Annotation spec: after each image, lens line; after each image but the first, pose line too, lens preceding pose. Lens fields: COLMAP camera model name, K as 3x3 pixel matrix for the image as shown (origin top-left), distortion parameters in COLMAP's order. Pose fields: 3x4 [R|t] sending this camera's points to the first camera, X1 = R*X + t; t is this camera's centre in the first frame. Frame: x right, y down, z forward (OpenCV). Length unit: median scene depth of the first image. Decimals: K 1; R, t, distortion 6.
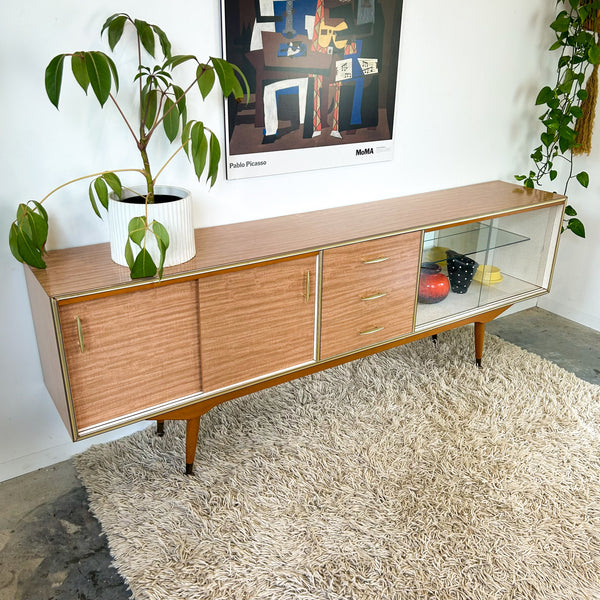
lens RADIAL K [[608.5, 0, 304.7], [0, 608.5, 300.8], [0, 0, 1]] dist [0.026217, 0.000000]
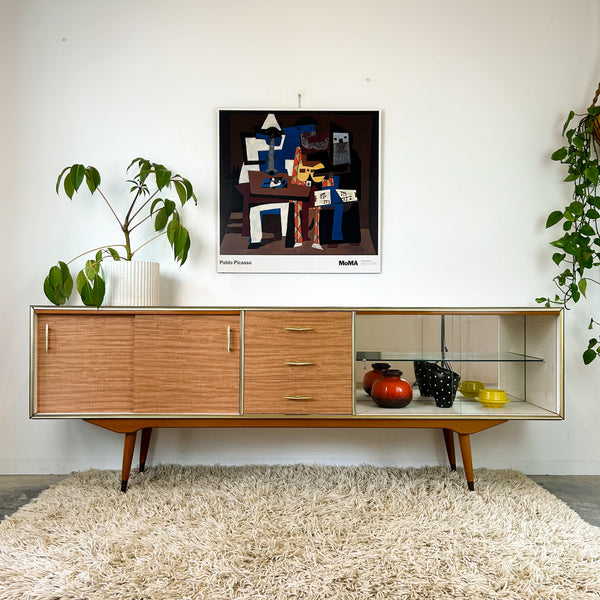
lens RADIAL K [[608.5, 0, 315.6], [0, 608.5, 306.7], [0, 0, 1]] dist [0.026217, 0.000000]
pose [[0.842780, -0.021426, -0.537832, 0.785158], [-0.203055, 0.912724, -0.354546, 0.303108], [0.498489, 0.408013, 0.764875, 0.125445]]
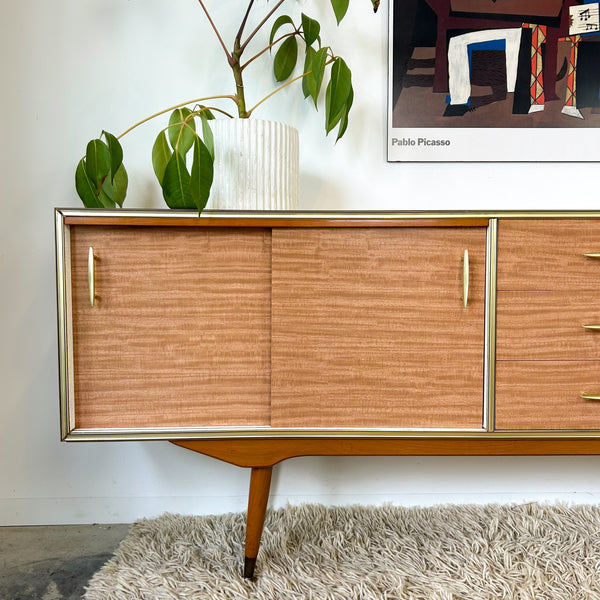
lens RADIAL K [[608.5, 0, 313.4], [0, 608.5, 306.7], [0, 0, 1]] dist [0.026217, 0.000000]
pose [[0.848363, 0.012296, -0.529272, 0.188426], [-0.196953, 0.935304, -0.293965, 0.198563], [0.491416, 0.353631, 0.795899, 0.452326]]
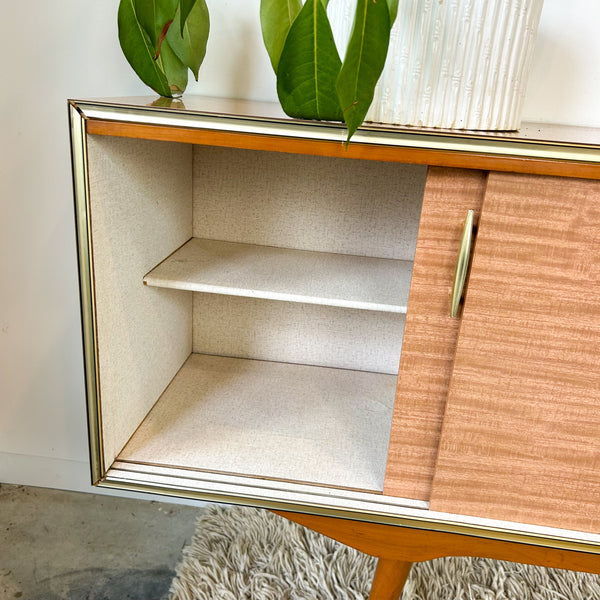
lens RADIAL K [[608.5, 0, 304.2], [0, 608.5, 297.9], [0, 0, 1]] dist [0.026217, 0.000000]
pose [[0.759889, 0.250799, -0.599724, -0.031407], [-0.309501, 0.950883, 0.005492, 0.048152], [0.571645, 0.181442, 0.800188, 0.600500]]
